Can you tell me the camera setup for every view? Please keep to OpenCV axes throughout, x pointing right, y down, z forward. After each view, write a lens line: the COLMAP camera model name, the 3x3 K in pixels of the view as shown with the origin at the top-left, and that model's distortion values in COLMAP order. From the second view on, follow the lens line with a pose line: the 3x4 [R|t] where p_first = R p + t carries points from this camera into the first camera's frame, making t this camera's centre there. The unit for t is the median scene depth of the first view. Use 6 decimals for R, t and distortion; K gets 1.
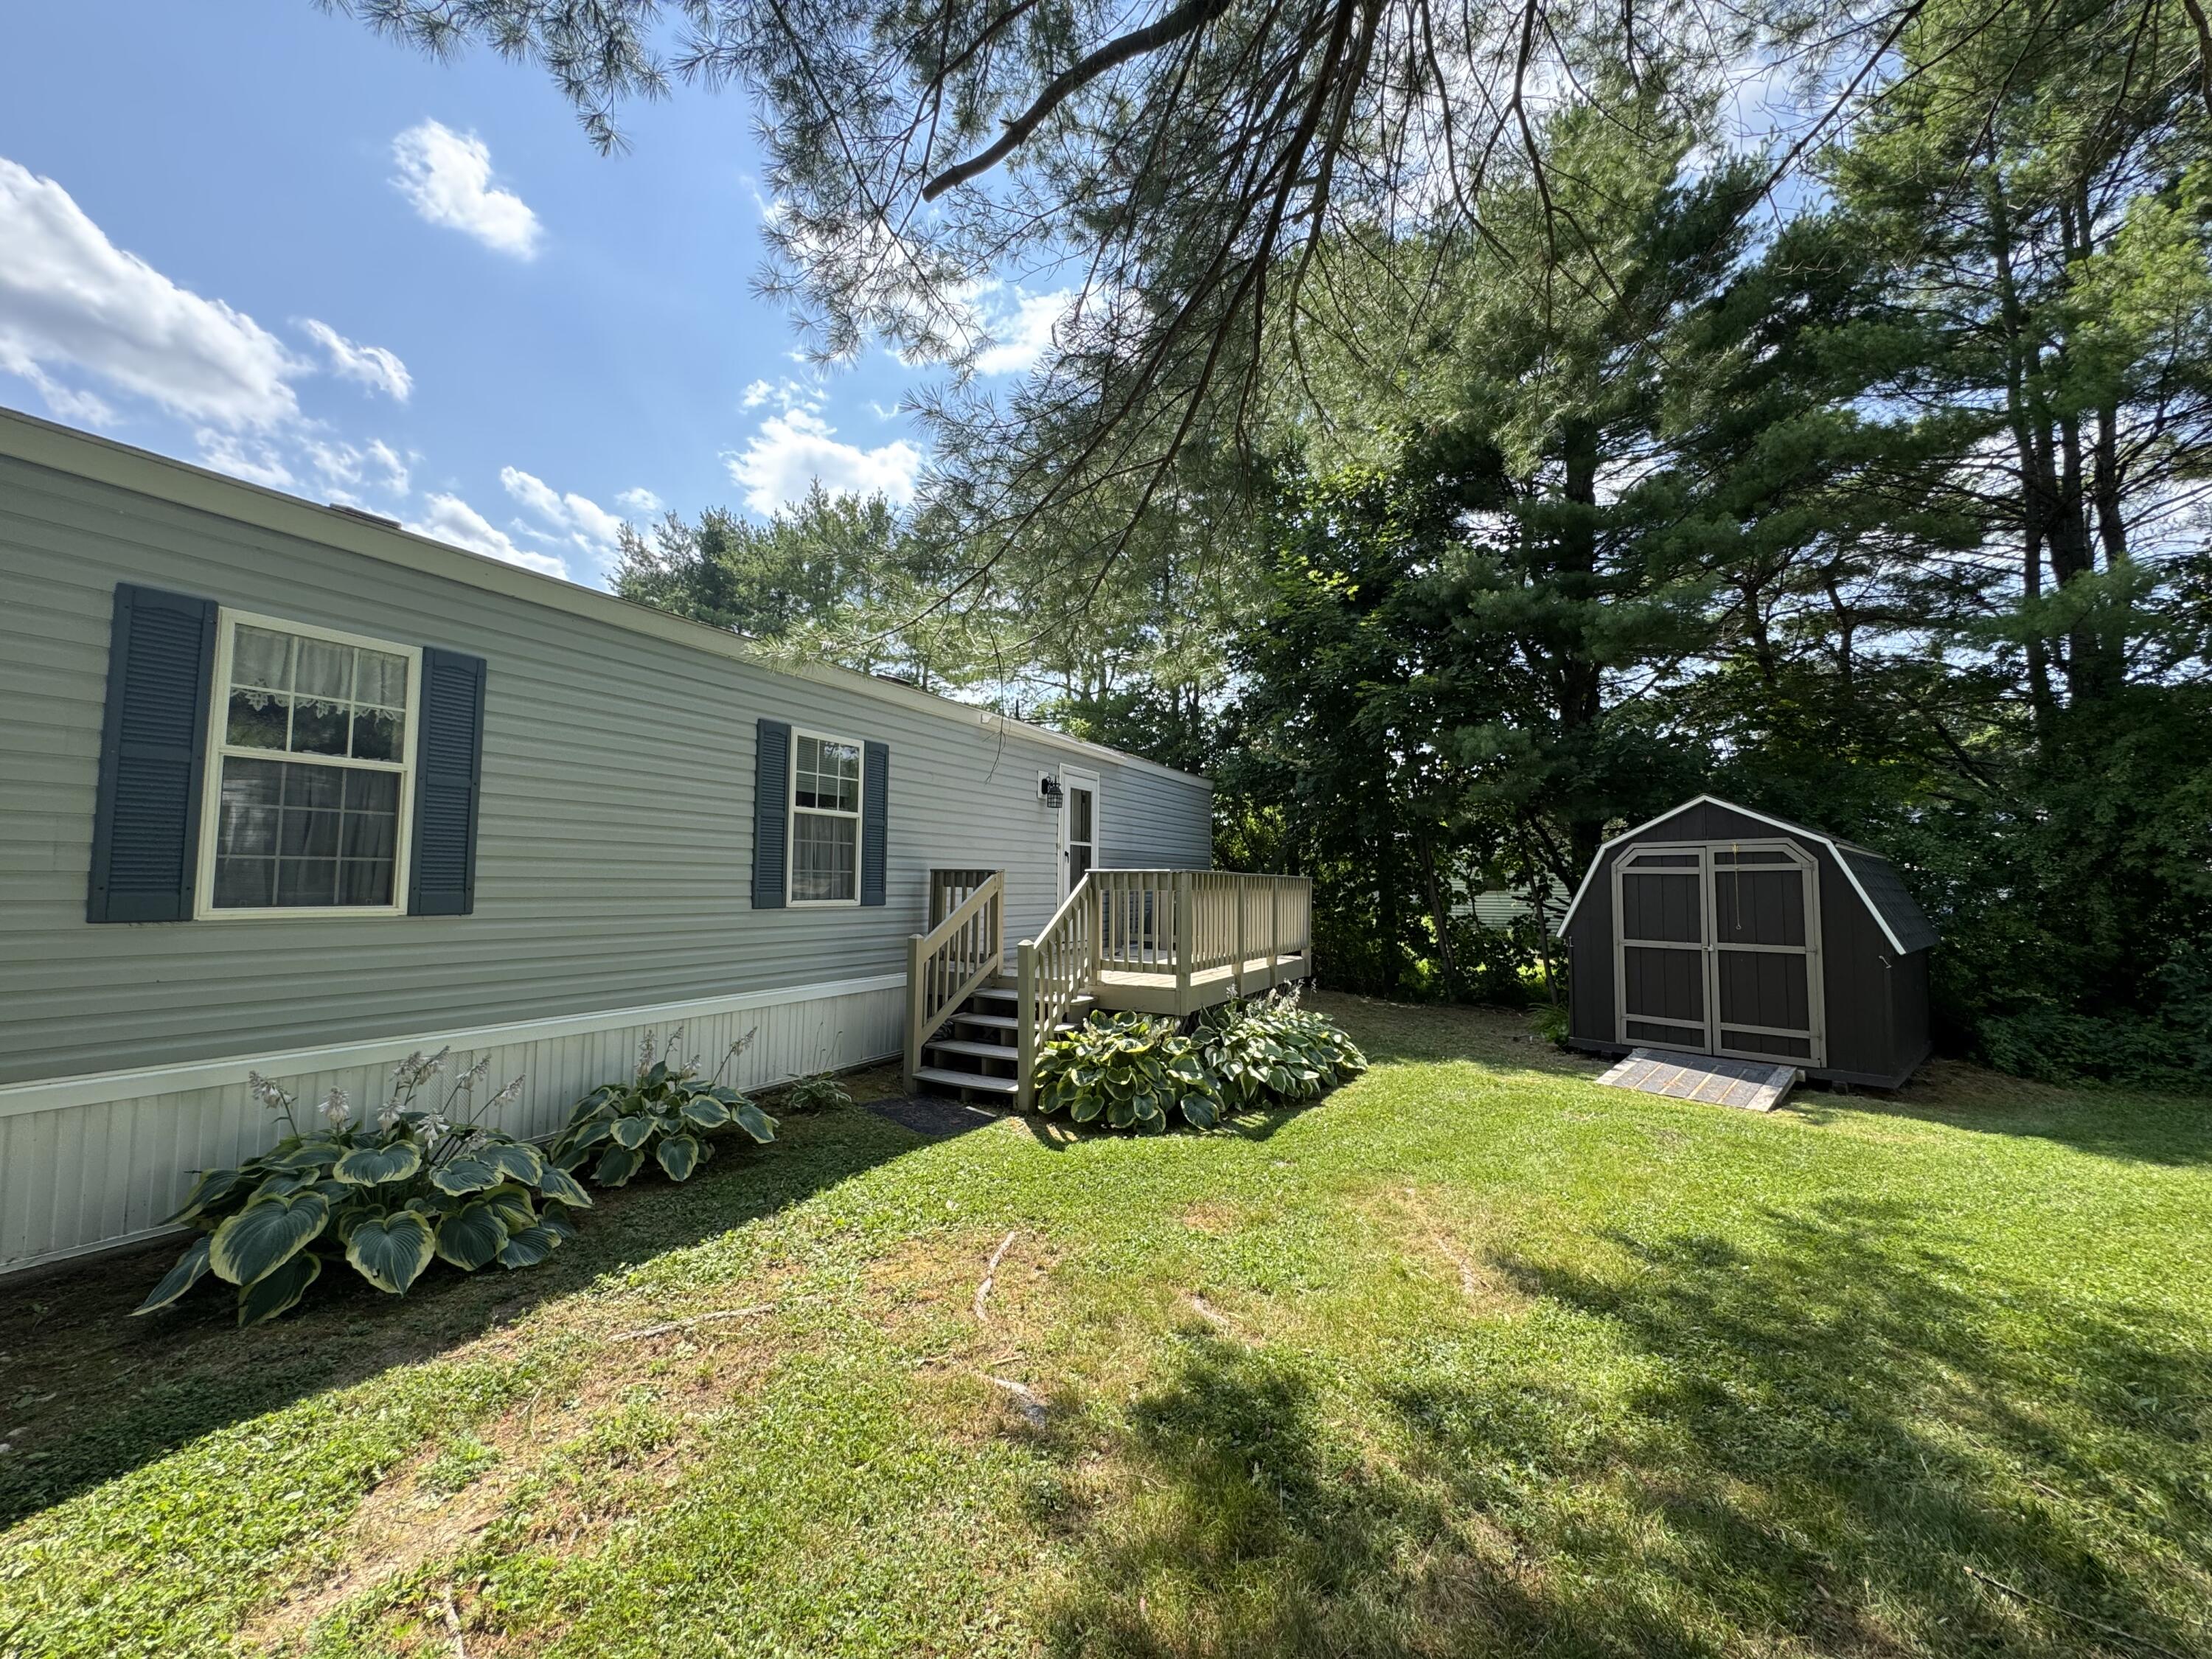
lens RADIAL K [[892.2, 0, 1114.0], [0, 892.2, 832.1], [0, 0, 1]] dist [-0.003356, -0.000146]
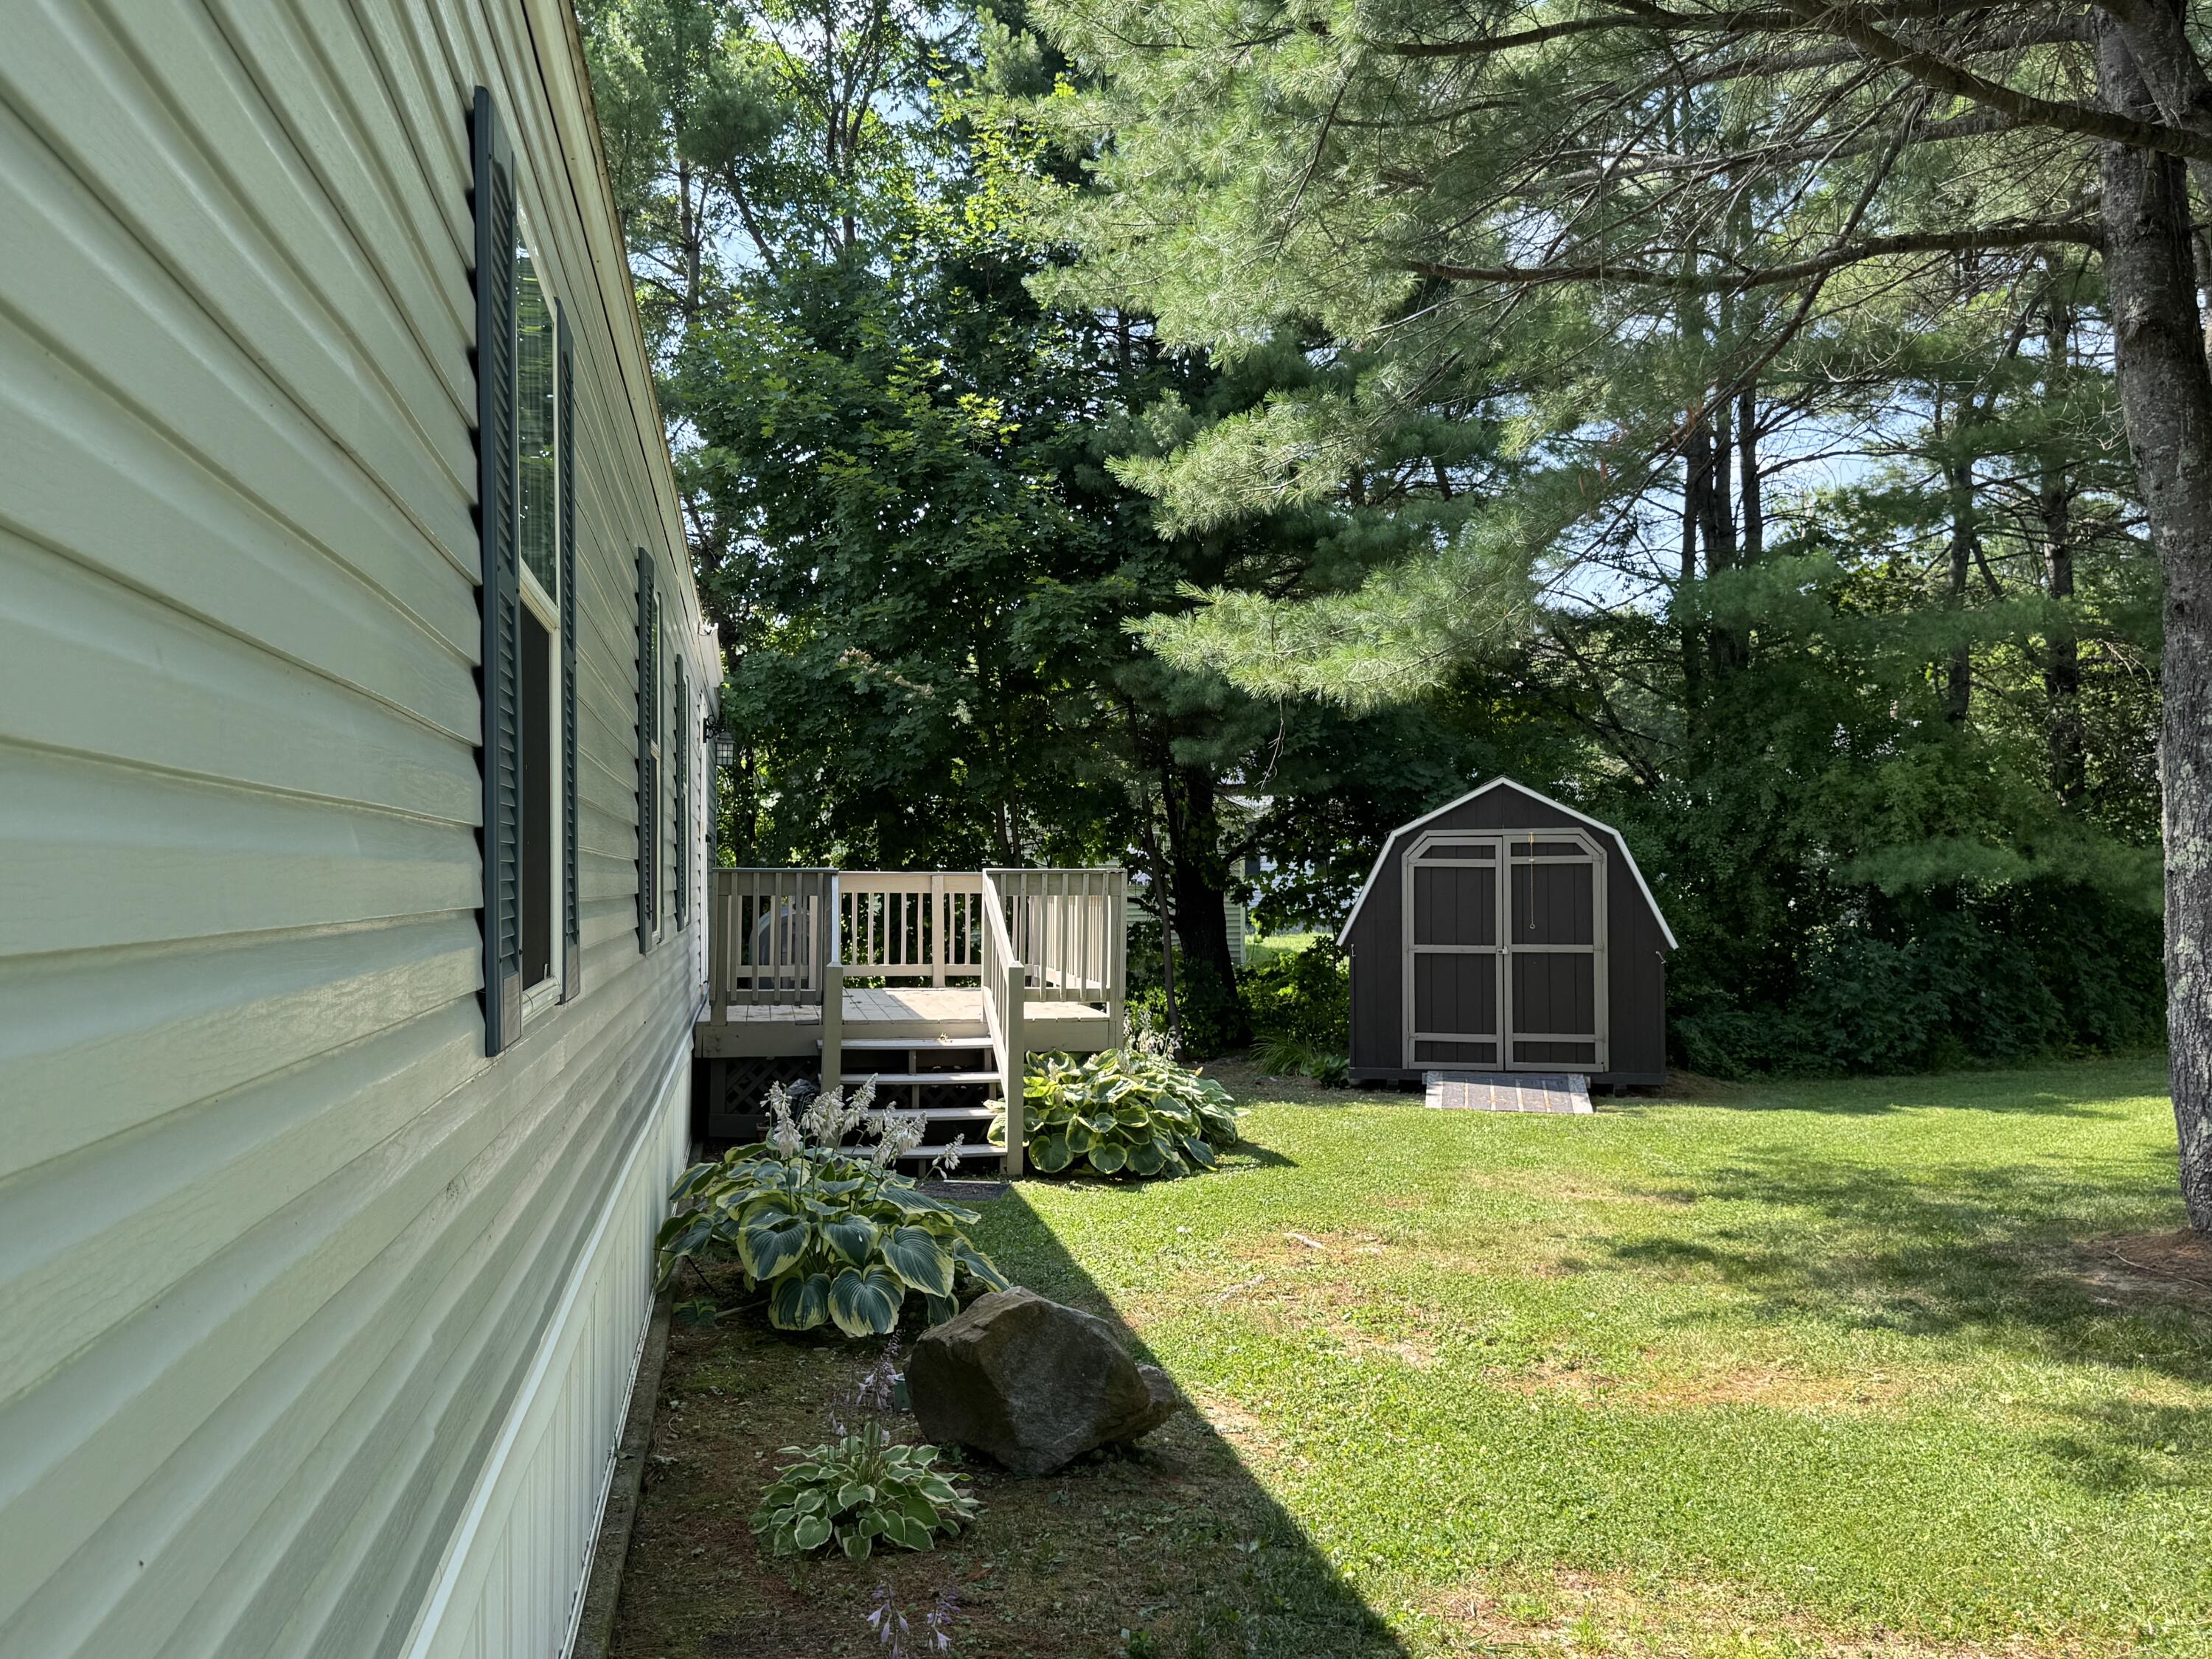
lens RADIAL K [[2045.4, 0, 1100.5], [0, 2045.4, 830.4], [0, 0, 1]] dist [0.020247, 0.000000]
pose [[0.801960, 0.003363, 0.597368, -0.860099], [-0.028262, 0.999078, 0.032316, -0.043173], [-0.596709, -0.042799, 0.801316, -0.381140]]
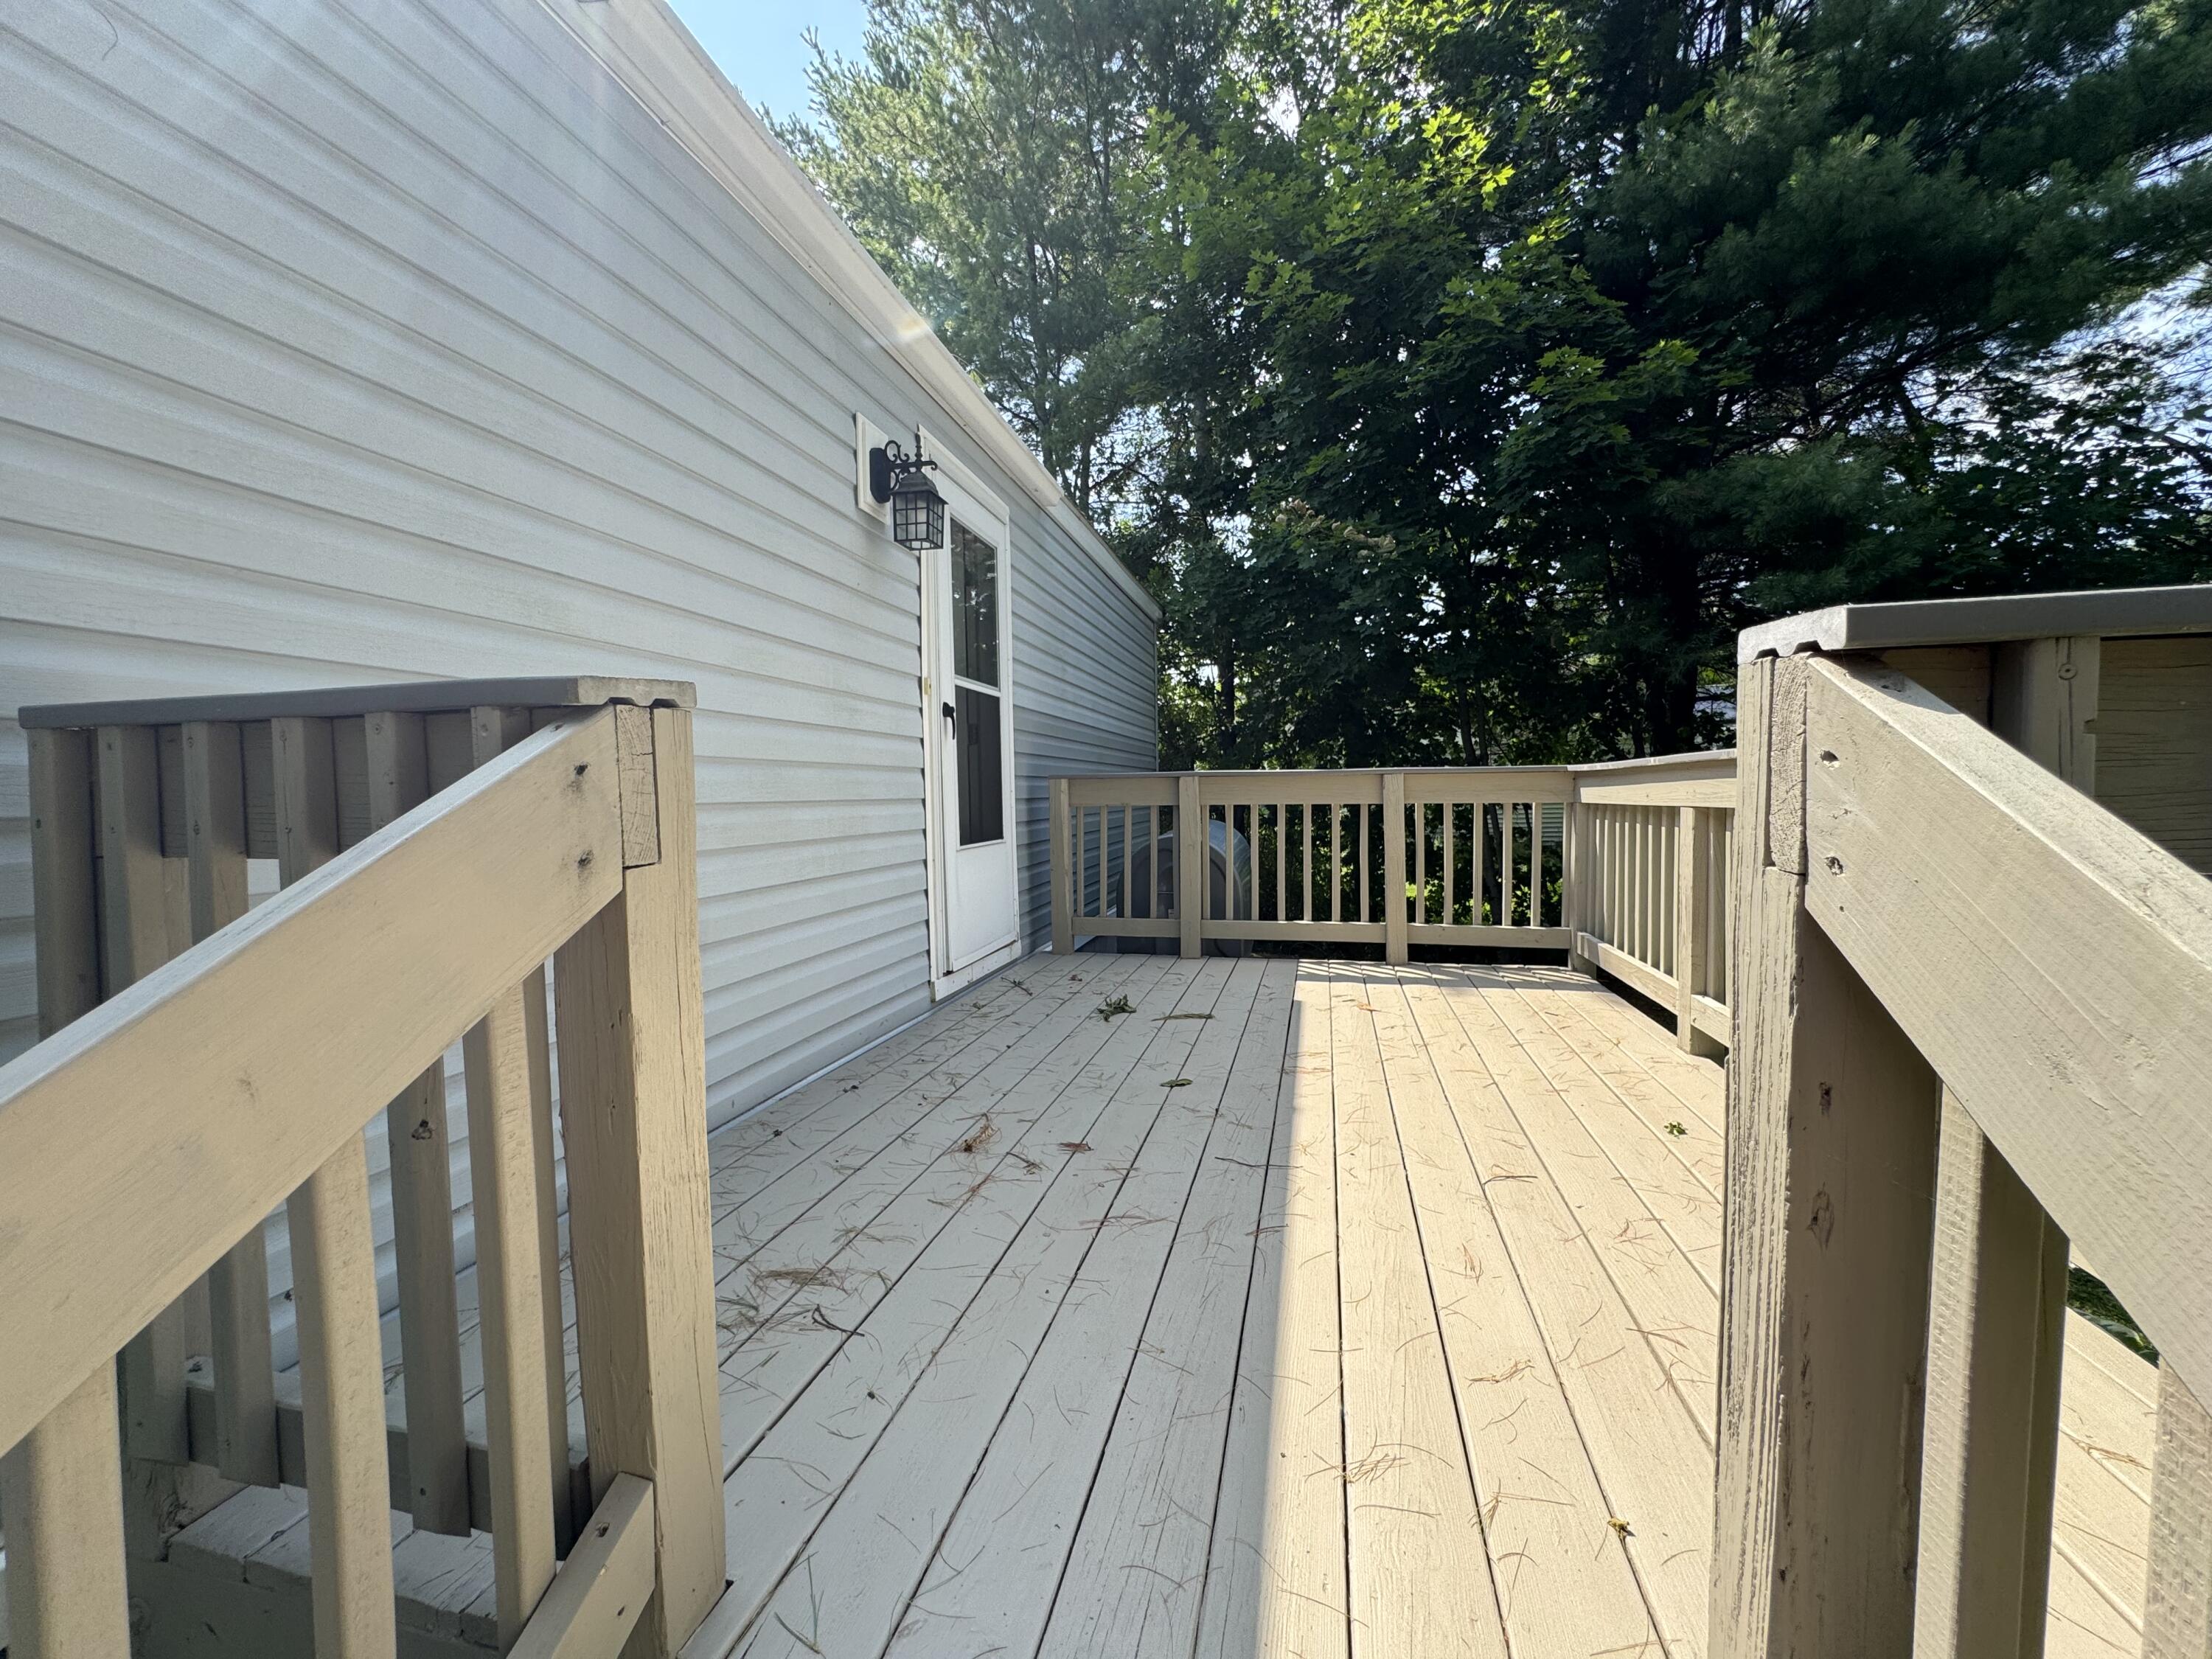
lens RADIAL K [[892.2, 0, 1104.9], [0, 892.2, 837.7], [0, 0, 1]] dist [-0.003356, -0.000146]
pose [[0.973041, -0.036749, 0.227687, -0.092721], [0.012351, 0.994110, 0.107667, 0.045997], [-0.230303, -0.101952, 0.967764, 0.821892]]
